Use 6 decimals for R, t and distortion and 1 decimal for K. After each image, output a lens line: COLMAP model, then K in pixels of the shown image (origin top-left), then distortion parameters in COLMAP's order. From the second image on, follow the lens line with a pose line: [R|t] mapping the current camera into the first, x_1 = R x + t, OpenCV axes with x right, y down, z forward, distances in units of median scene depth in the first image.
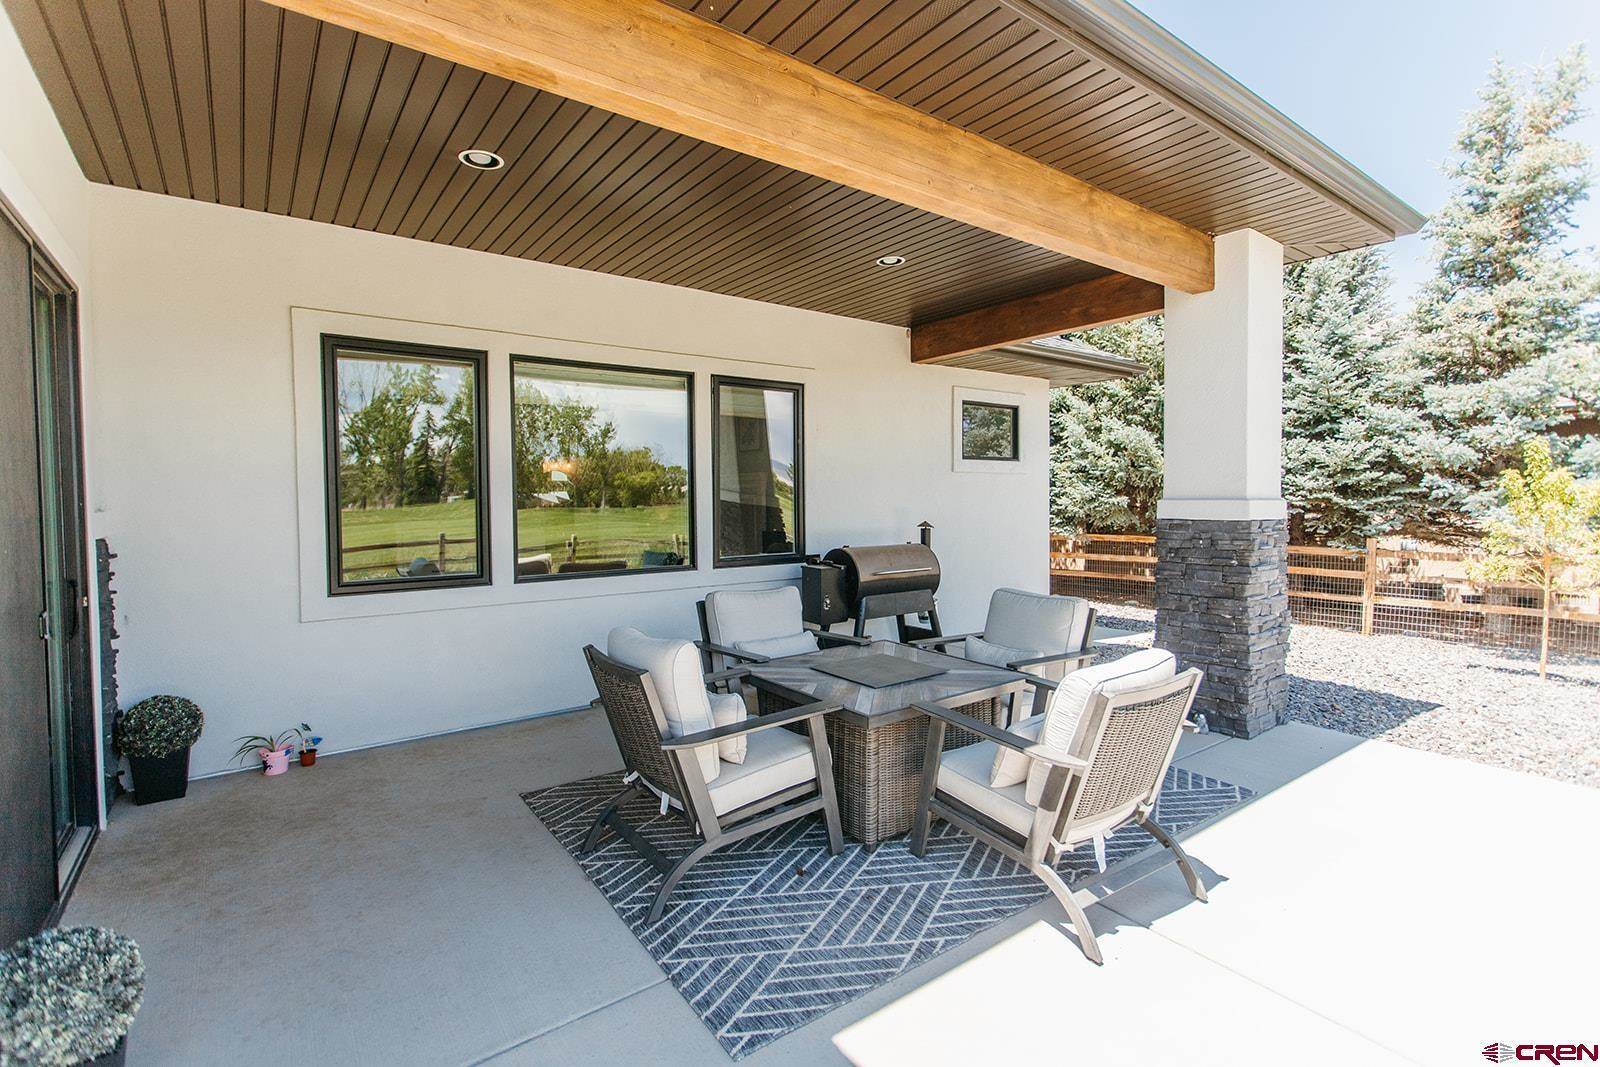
lens RADIAL K [[752.5, 0, 812.7], [0, 752.5, 517.7], [0, 0, 1]] dist [0.004702, 0.002598]
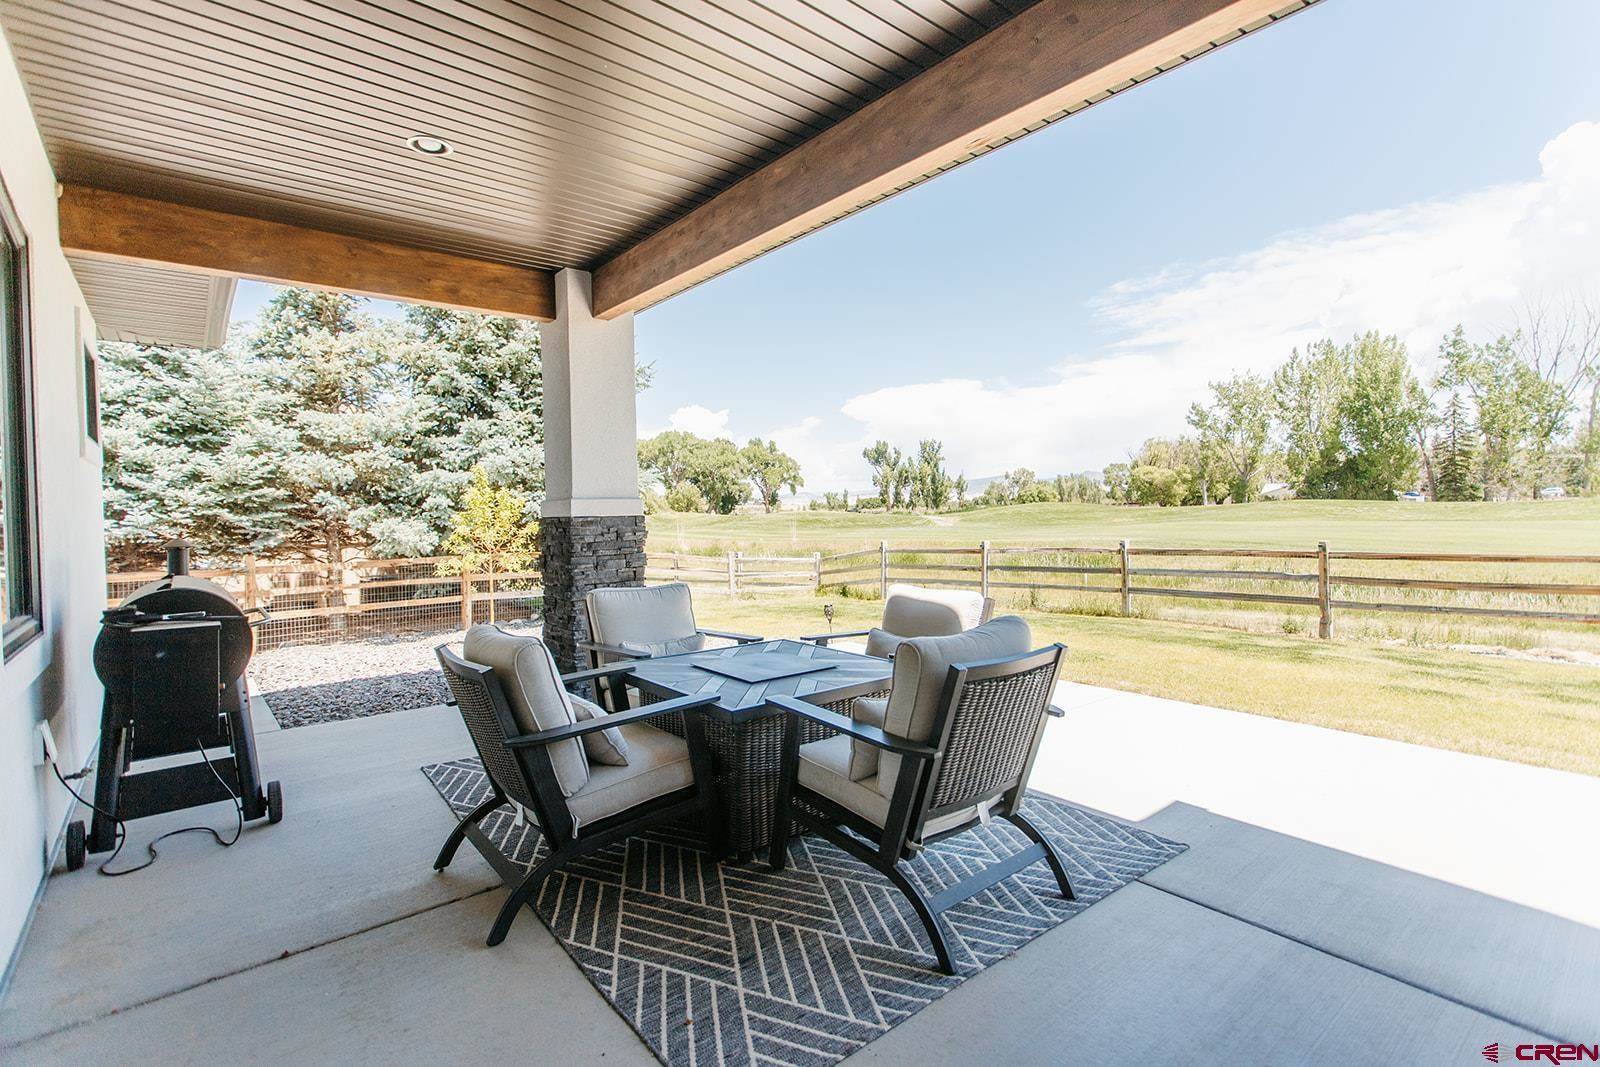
lens RADIAL K [[752.5, 0, 812.1], [0, 752.5, 516.8], [0, 0, 1]] dist [0.004702, 0.002598]
pose [[-0.054492, -0.004438, 0.998504, -0.296526], [0.047000, 0.998870, 0.007004, 0.004567], [-0.997407, 0.047311, -0.054222, 0.344027]]
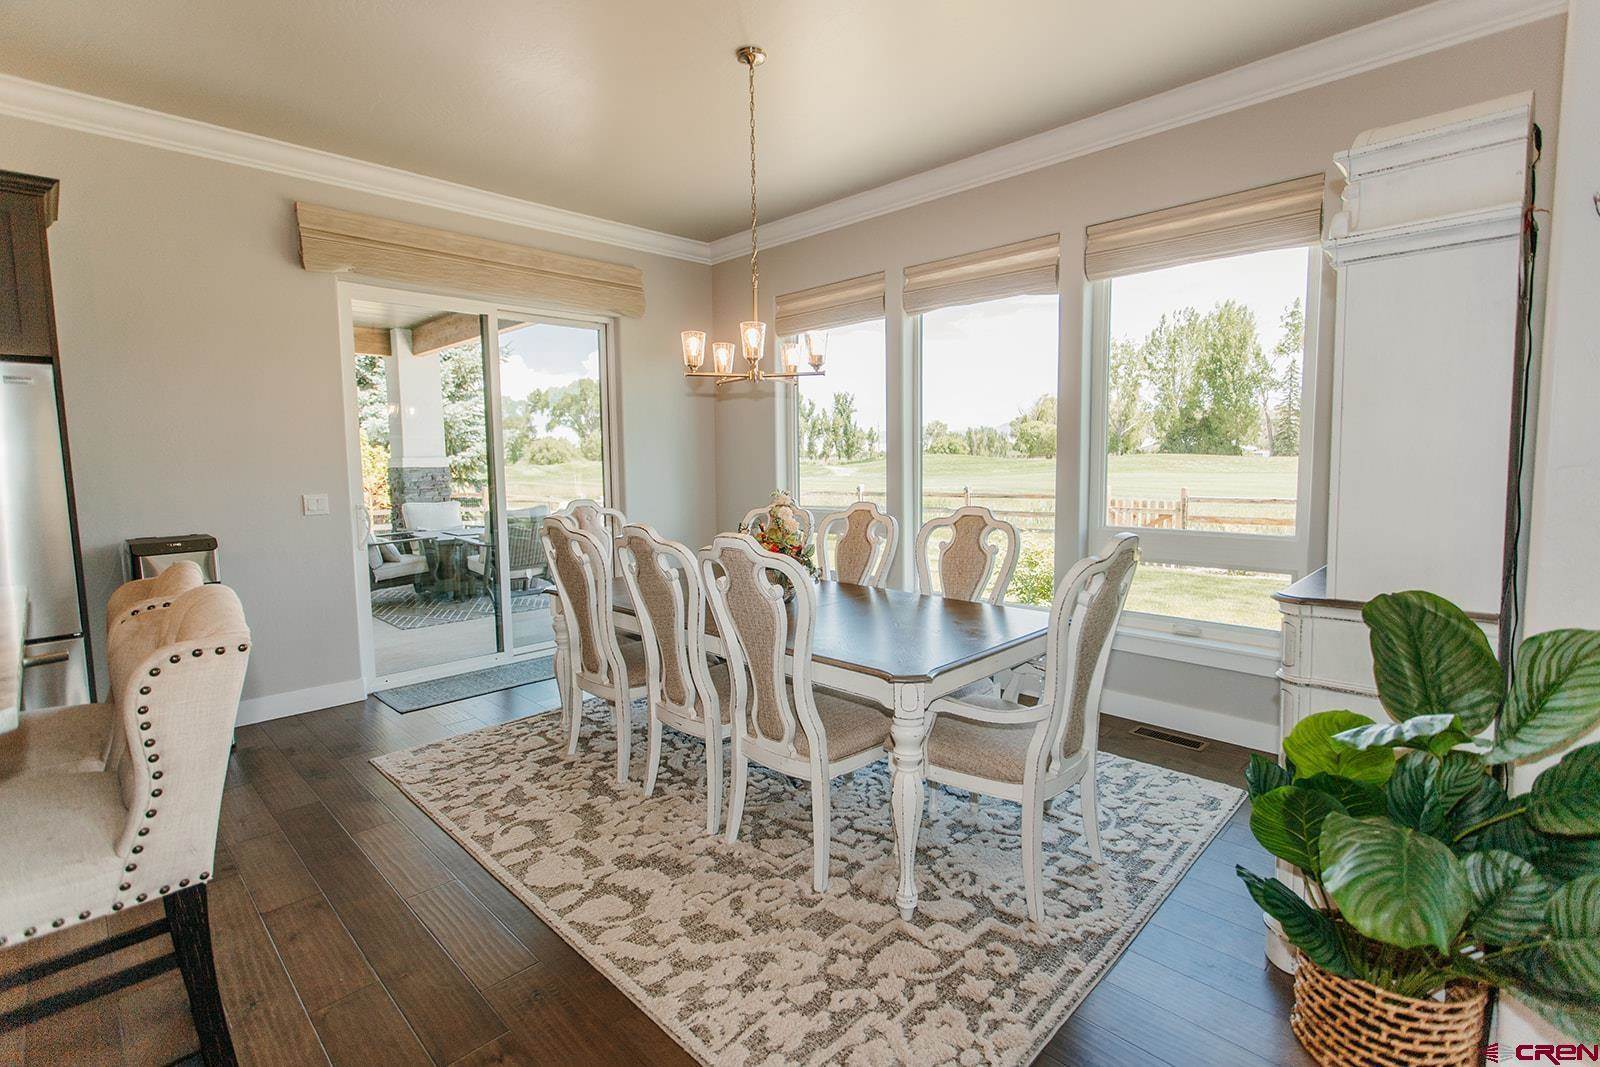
lens RADIAL K [[752.5, 0, 812.7], [0, 752.5, 513.1], [0, 0, 1]] dist [0.004702, 0.002598]
pose [[-0.154539, -0.065750, 0.985796, -0.774469], [0.040755, 0.996510, 0.072853, 0.009591], [-0.987146, 0.051435, -0.151320, 0.124858]]
